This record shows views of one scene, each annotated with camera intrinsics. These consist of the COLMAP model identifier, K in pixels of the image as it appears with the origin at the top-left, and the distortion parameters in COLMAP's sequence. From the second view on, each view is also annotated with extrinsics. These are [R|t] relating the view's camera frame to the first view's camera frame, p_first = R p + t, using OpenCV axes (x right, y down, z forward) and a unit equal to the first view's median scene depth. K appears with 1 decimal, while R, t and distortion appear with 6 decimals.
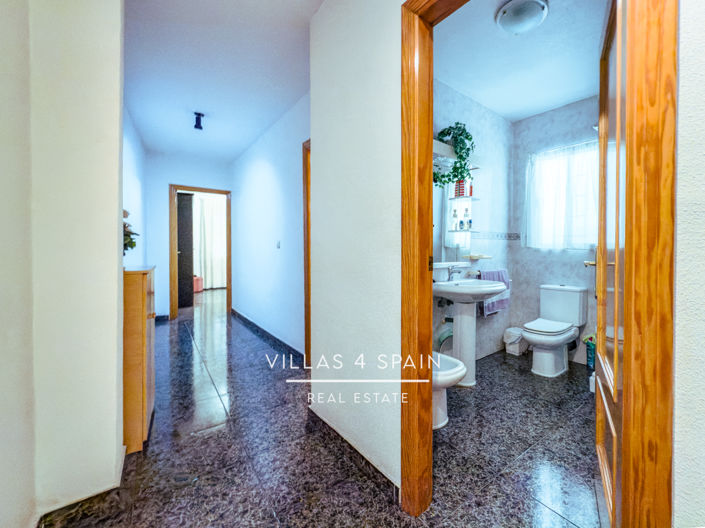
lens RADIAL K [[352.4, 0, 353.2], [0, 352.4, 254.0], [0, 0, 1]] dist [-0.003728, -0.000566]
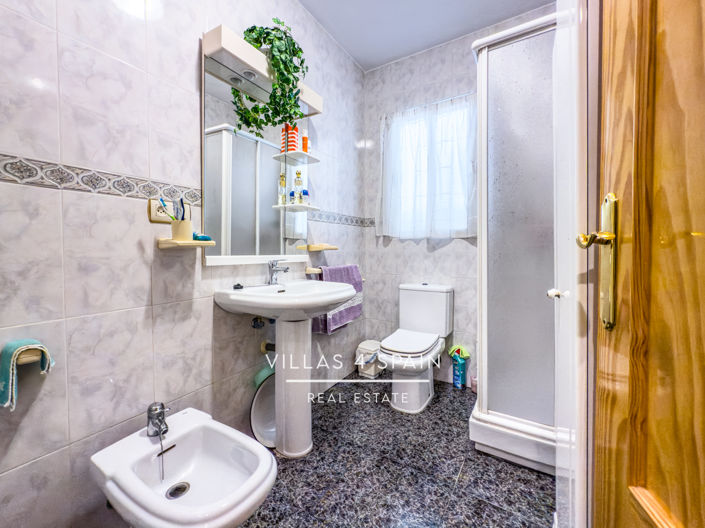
lens RADIAL K [[285.4, 0, 352.5], [0, 285.4, 264.0], [0, 0, 1]] dist [0.000366, 0.000014]
pose [[0.934917, -0.019741, 0.354317, 0.228120], [0.011634, 0.999620, 0.024997, 0.028542], [-0.354676, -0.019248, 0.934791, 0.478516]]
